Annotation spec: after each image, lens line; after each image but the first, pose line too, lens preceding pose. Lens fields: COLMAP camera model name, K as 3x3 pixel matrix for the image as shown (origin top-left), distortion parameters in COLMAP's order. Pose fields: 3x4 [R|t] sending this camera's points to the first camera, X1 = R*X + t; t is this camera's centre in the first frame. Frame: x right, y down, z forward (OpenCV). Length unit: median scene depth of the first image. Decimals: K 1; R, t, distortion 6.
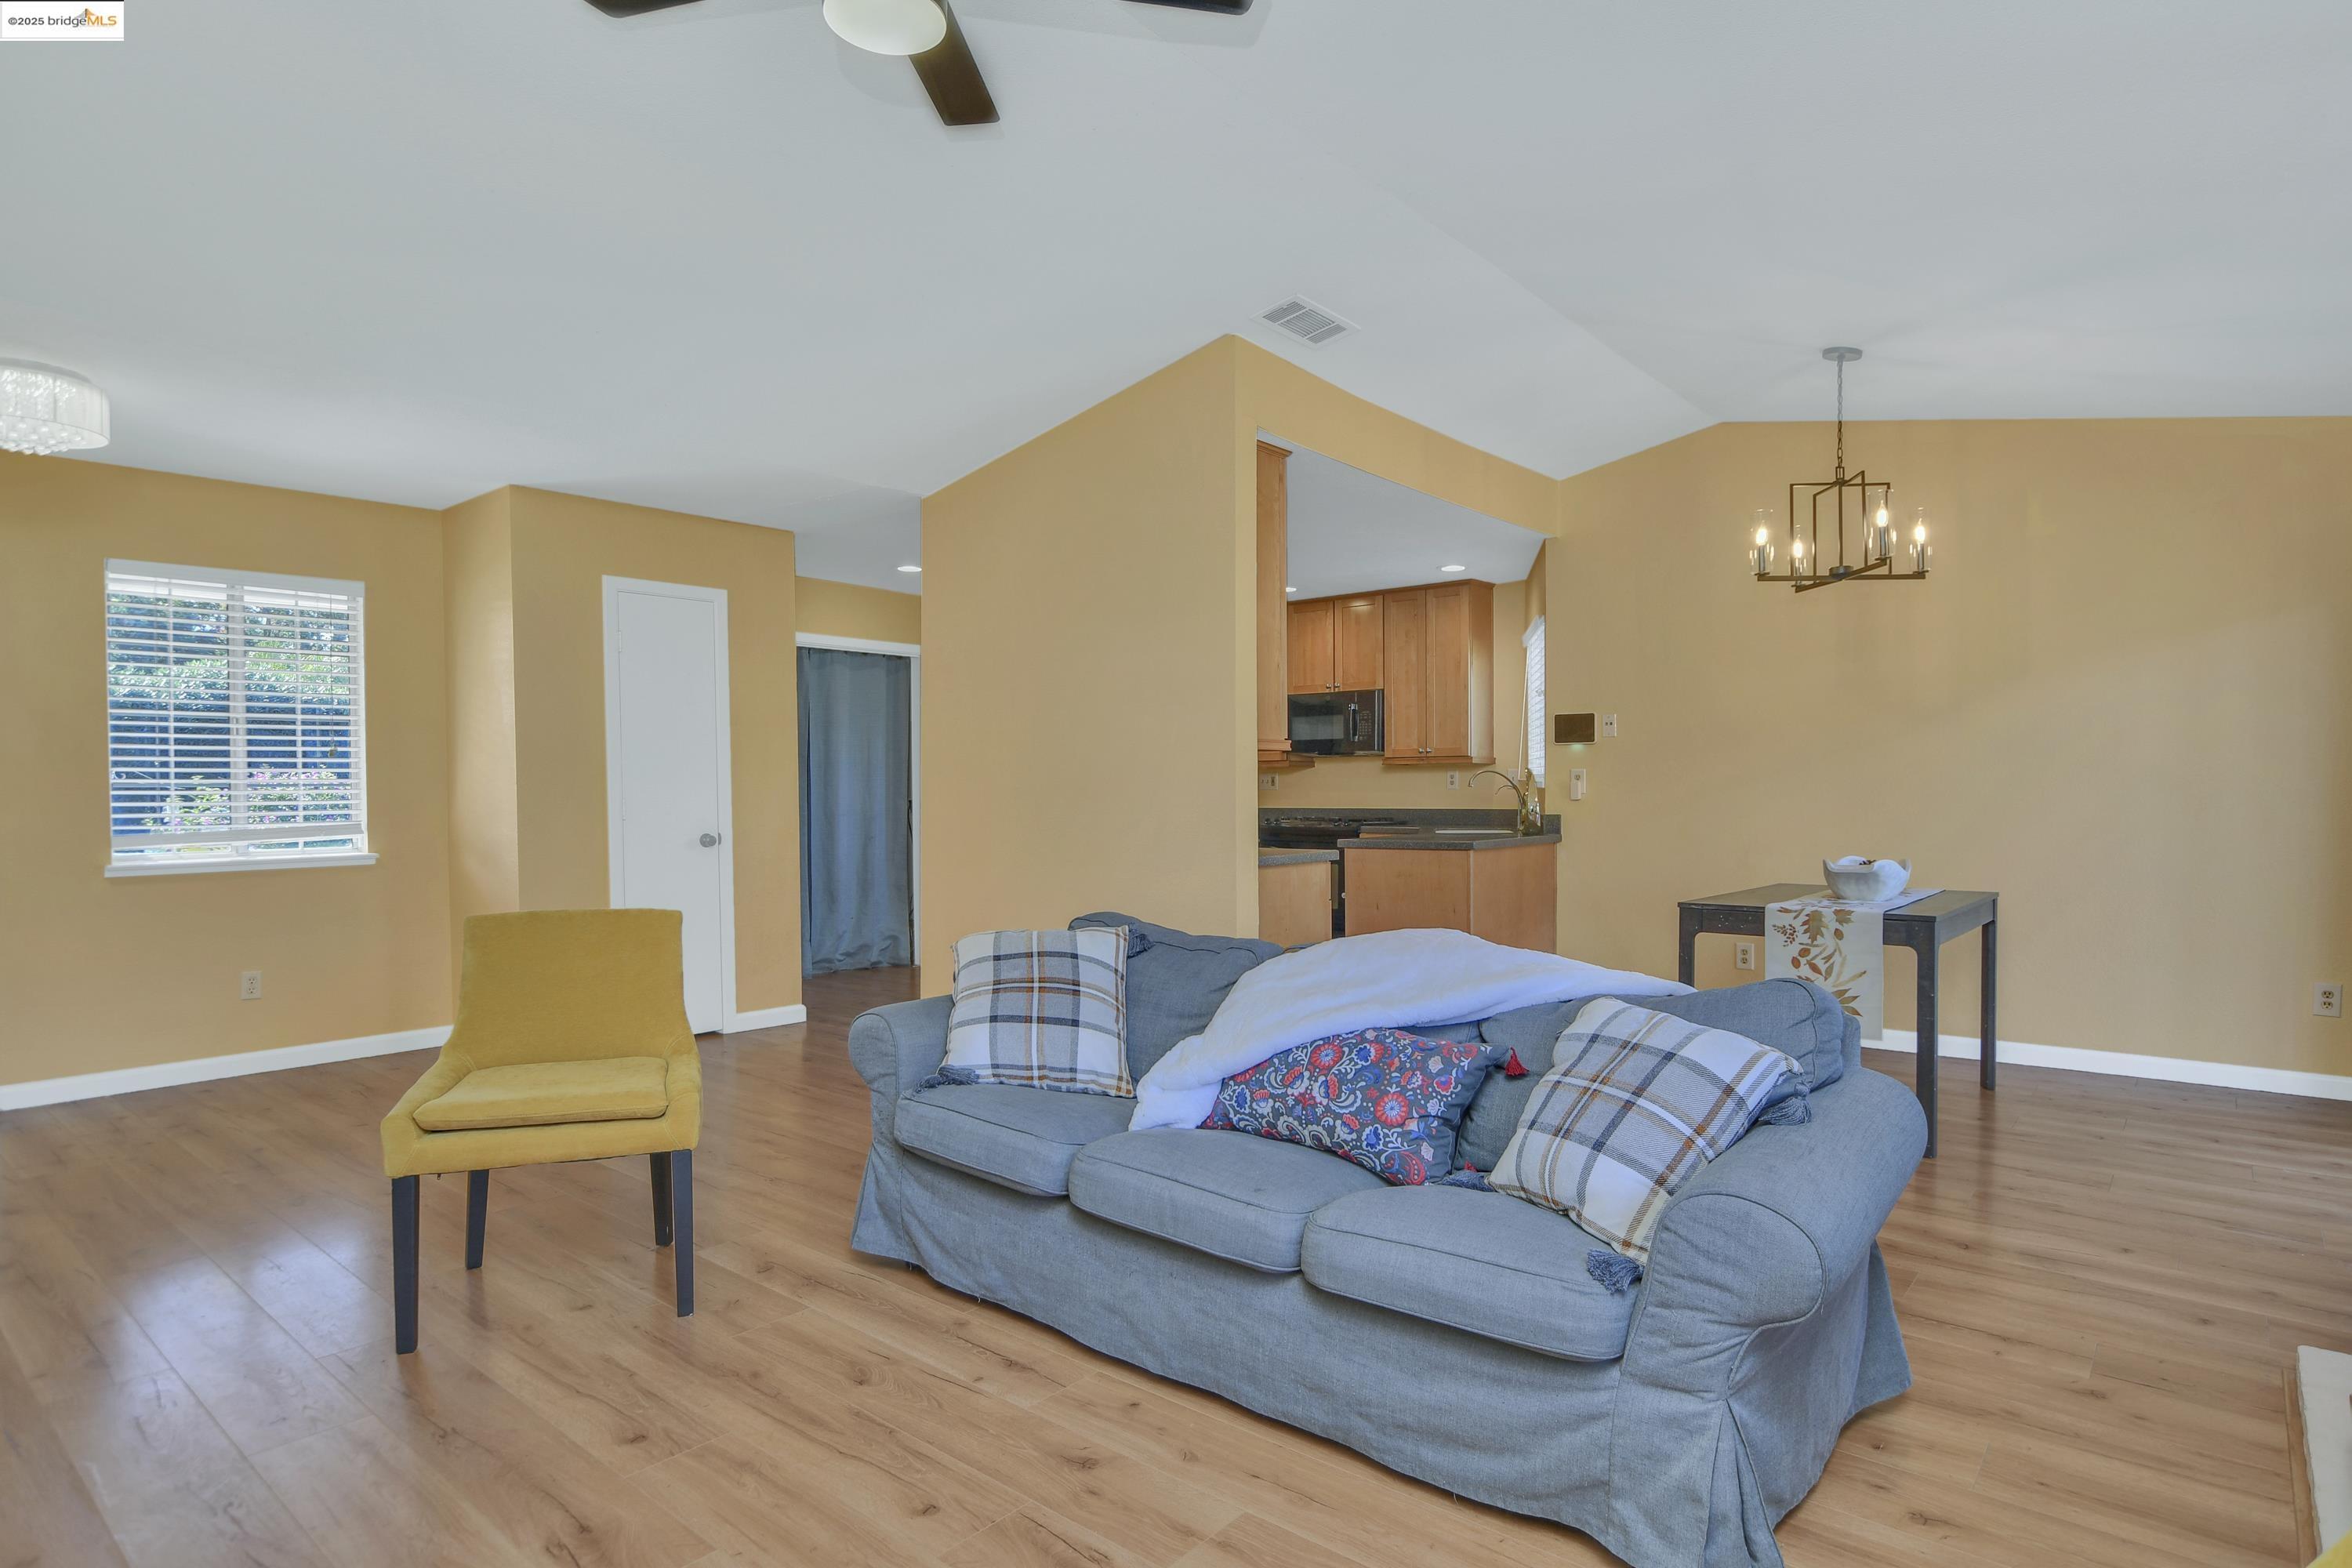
lens RADIAL K [[1264.2, 0, 1203.9], [0, 1264.2, 804.3], [0, 0, 1]] dist [-0.022721, 0.000744]
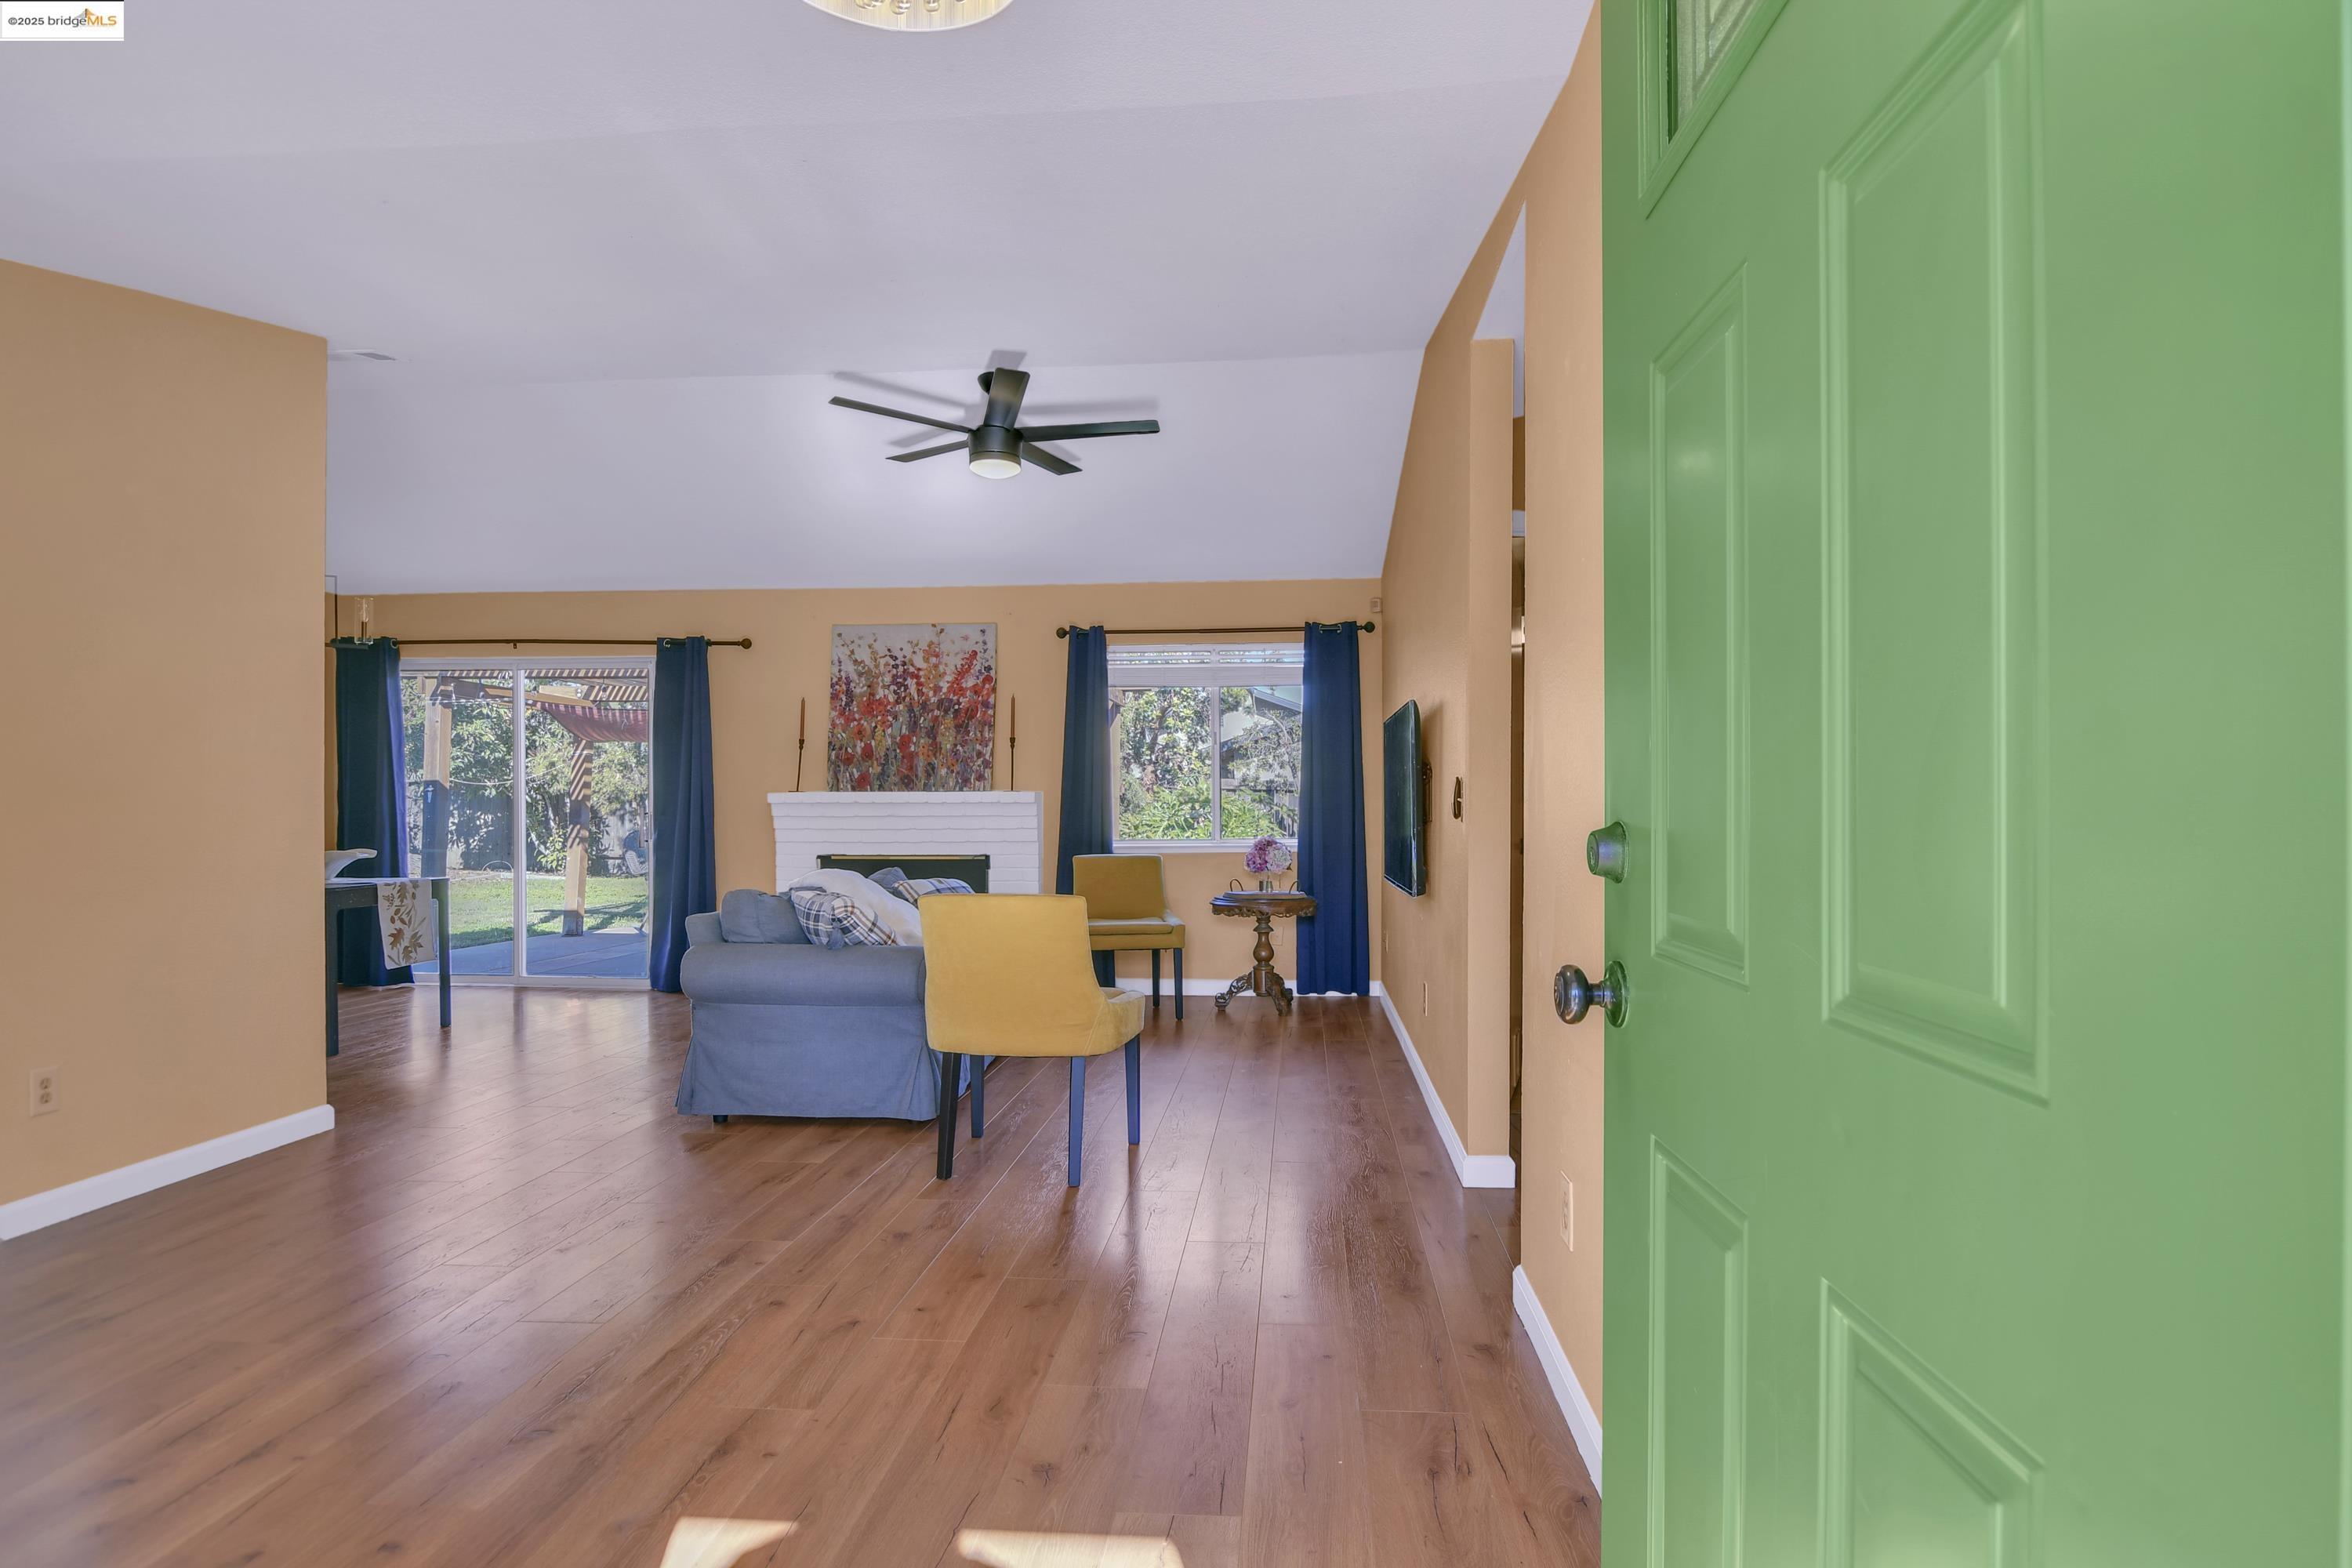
lens RADIAL K [[1264.2, 0, 1203.9], [0, 1264.2, 804.3], [0, 0, 1]] dist [-0.022721, 0.000744]
pose [[-0.575598, -0.000261, 0.817733, -1.243418], [0.013434, 0.999862, 0.009775, -0.009422], [-0.817622, 0.016611, -0.575515, 1.051410]]
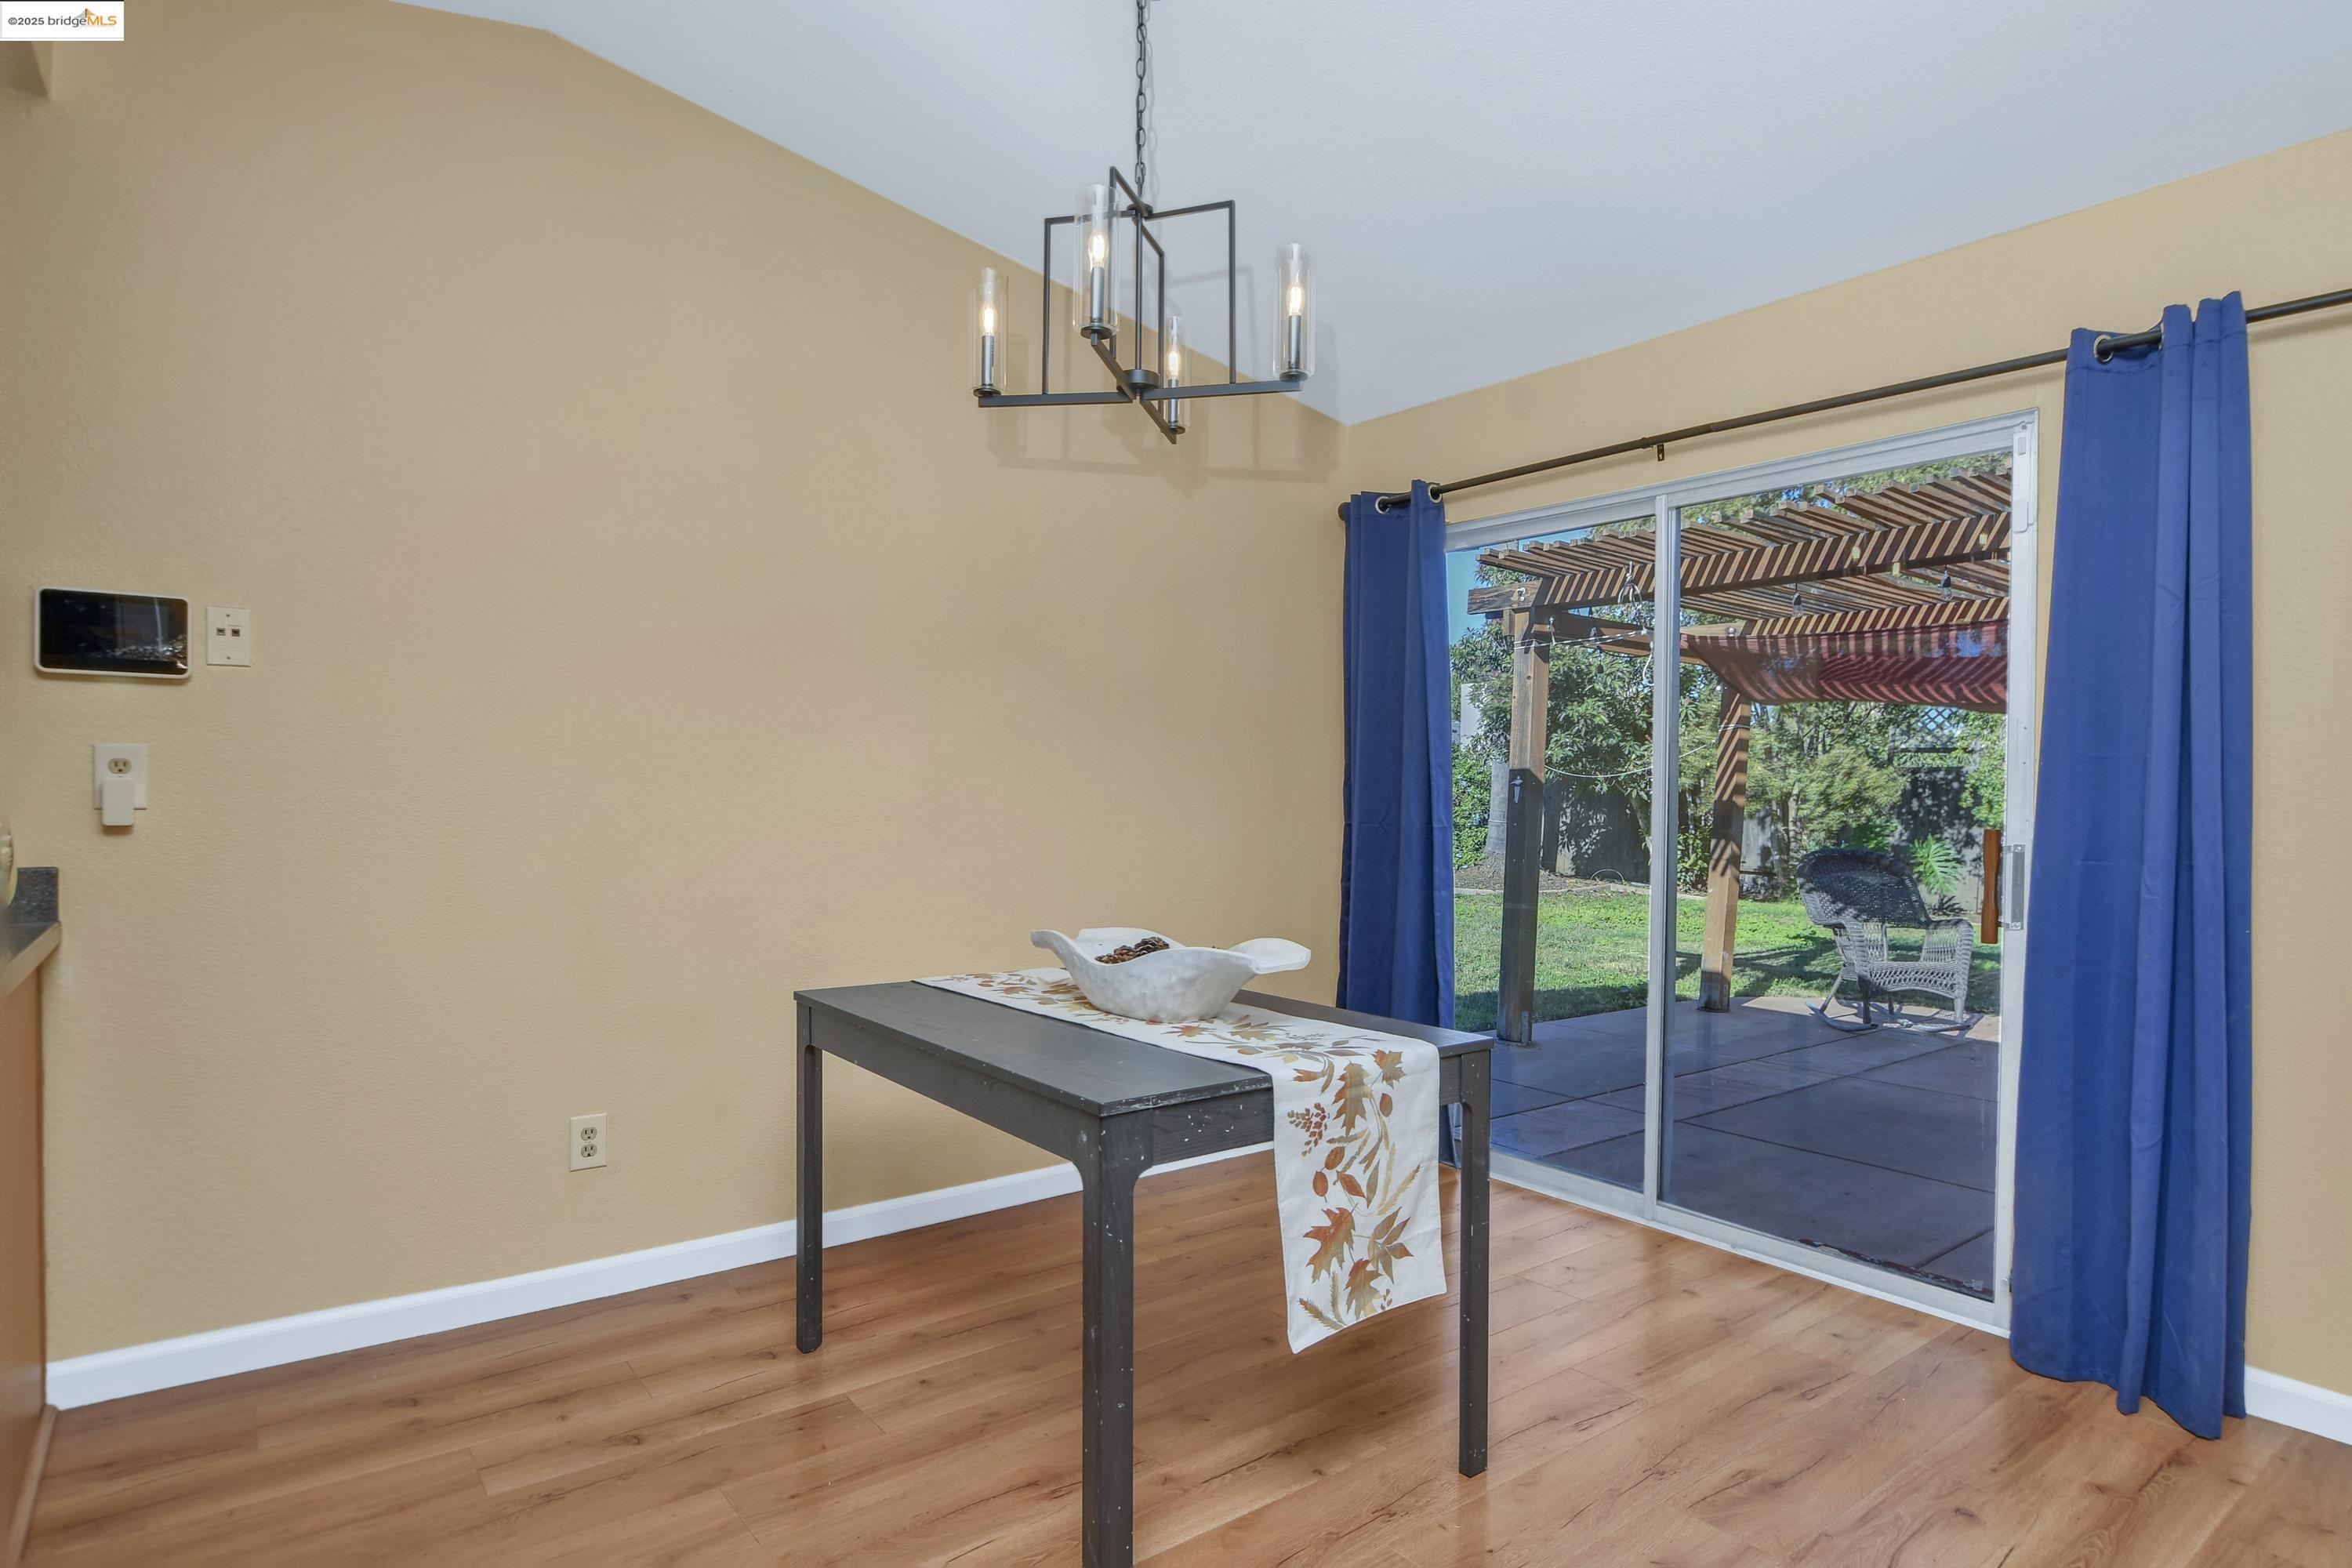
lens RADIAL K [[1264.2, 0, 1203.9], [0, 1264.2, 804.3], [0, 0, 1]] dist [-0.022721, 0.000744]
pose [[0.206973, -0.006159, 0.978327, 0.005229], [0.002070, 0.999981, 0.005857, -0.017245], [-0.978345, 0.000813, 0.206981, 0.933859]]
